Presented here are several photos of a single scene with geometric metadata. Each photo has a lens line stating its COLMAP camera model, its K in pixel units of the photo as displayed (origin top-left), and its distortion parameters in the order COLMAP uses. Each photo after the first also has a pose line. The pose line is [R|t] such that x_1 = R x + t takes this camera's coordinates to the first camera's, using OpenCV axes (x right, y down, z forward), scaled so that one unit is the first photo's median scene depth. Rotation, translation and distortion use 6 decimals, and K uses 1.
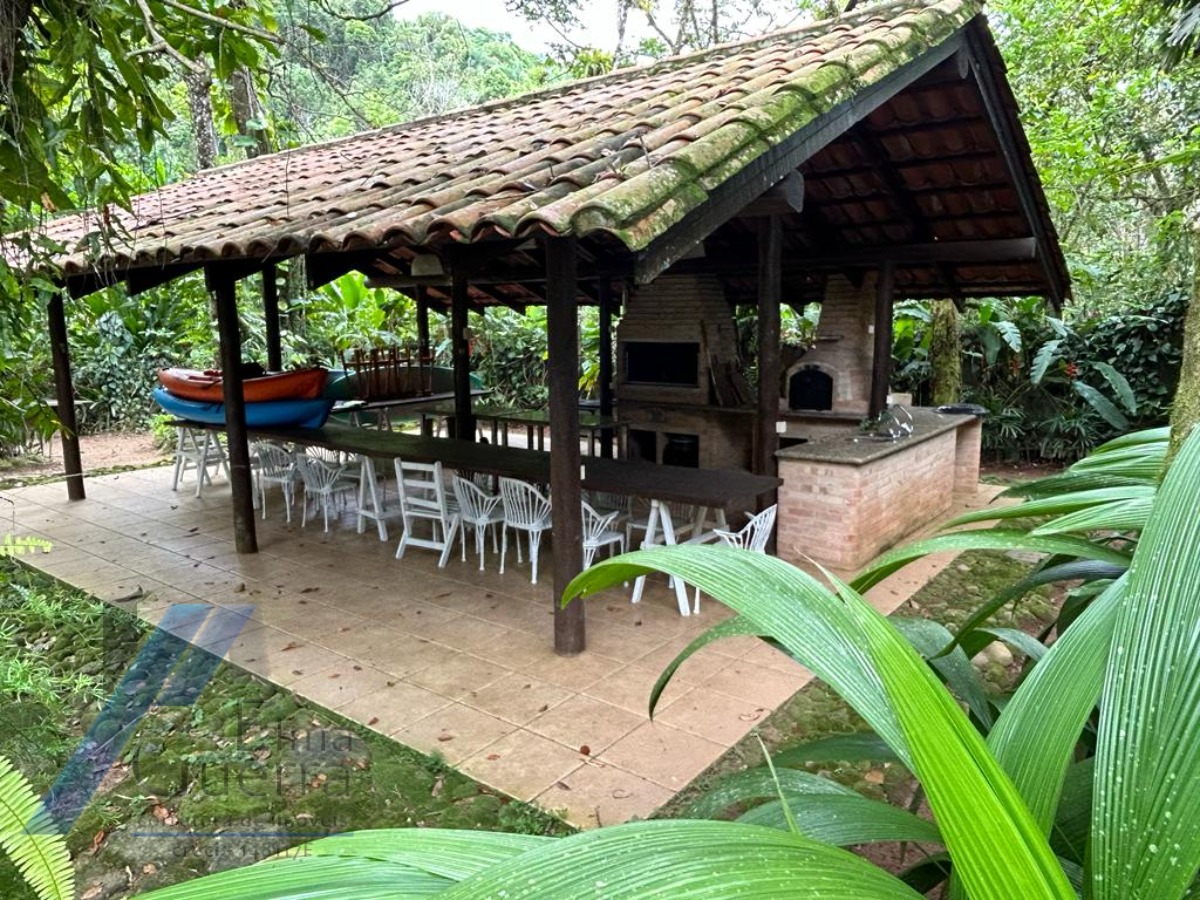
lens RADIAL K [[819.6, 0, 600.0], [0, 819.6, 450.0], [0, 0, 1]] dist [0.046614, -0.000682]
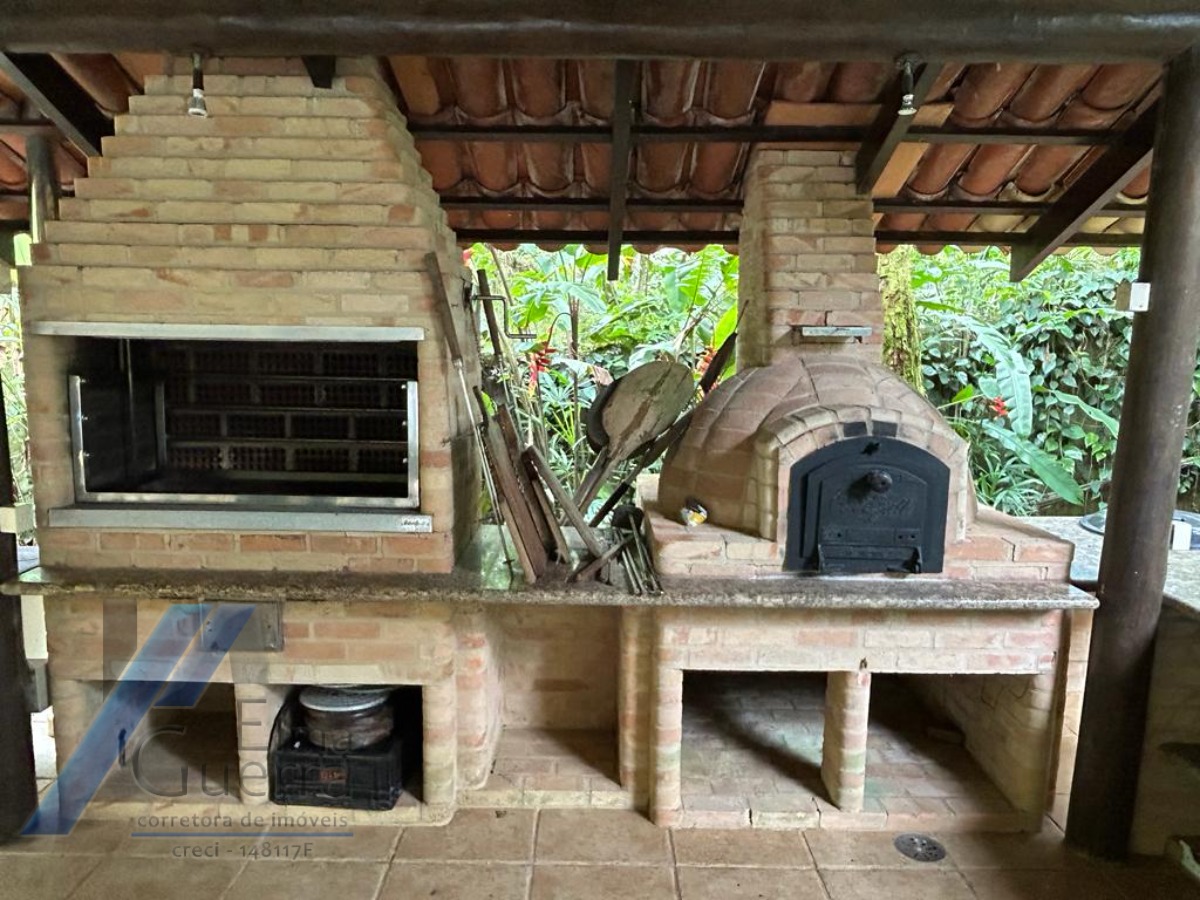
lens RADIAL K [[842.4, 0, 592.1], [0, 842.4, 456.9], [0, 0, 1]] dist [0.004737, -0.001357]
pose [[0.805727, -0.065309, 0.588676, 0.007012], [0.073338, 0.997254, 0.010259, -0.088218], [-0.587729, 0.034906, 0.808304, 0.718604]]
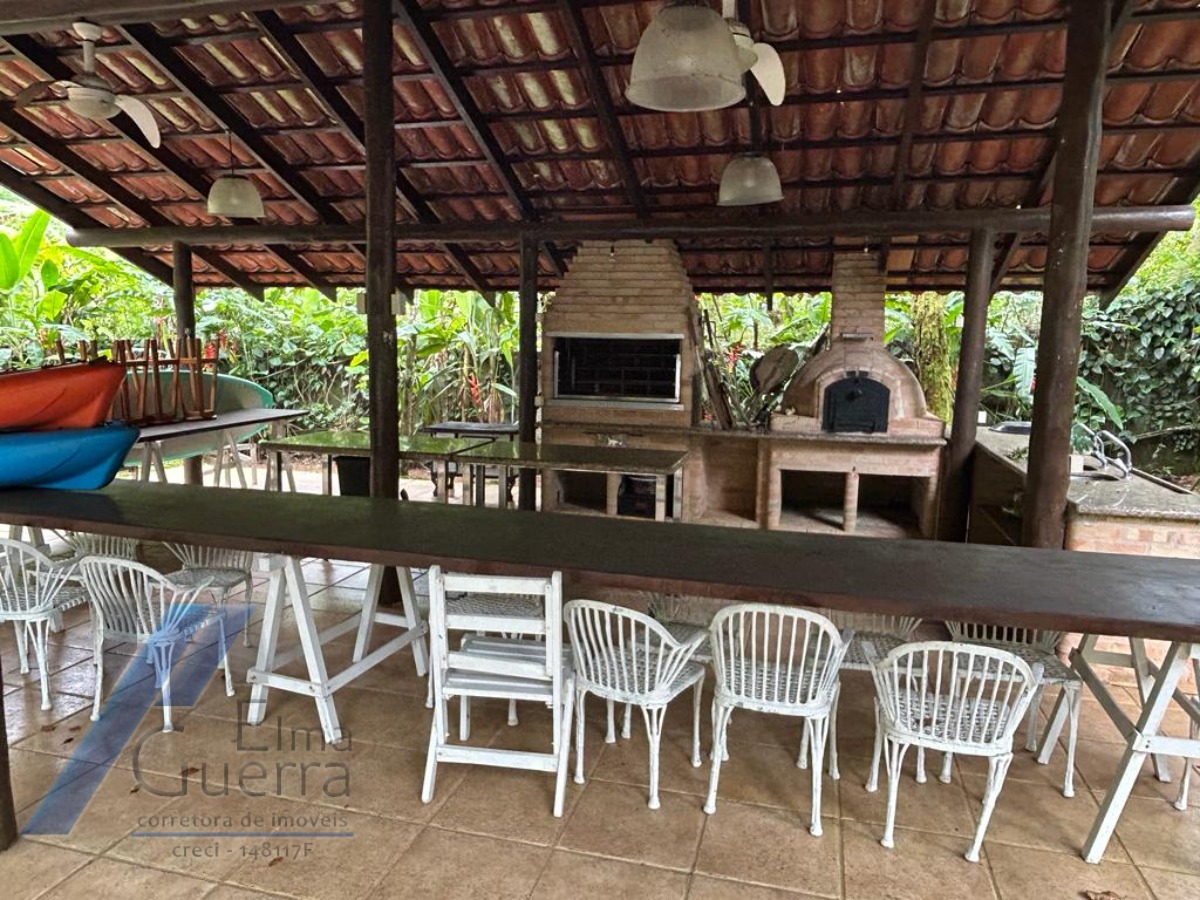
lens RADIAL K [[842.4, 0, 592.1], [0, 842.4, 456.9], [0, 0, 1]] dist [0.004737, -0.001357]
pose [[0.929129, -0.028756, 0.368635, -0.203814], [0.035173, 0.999324, -0.010697, -0.024293], [-0.368079, 0.022905, 0.929513, 0.350332]]
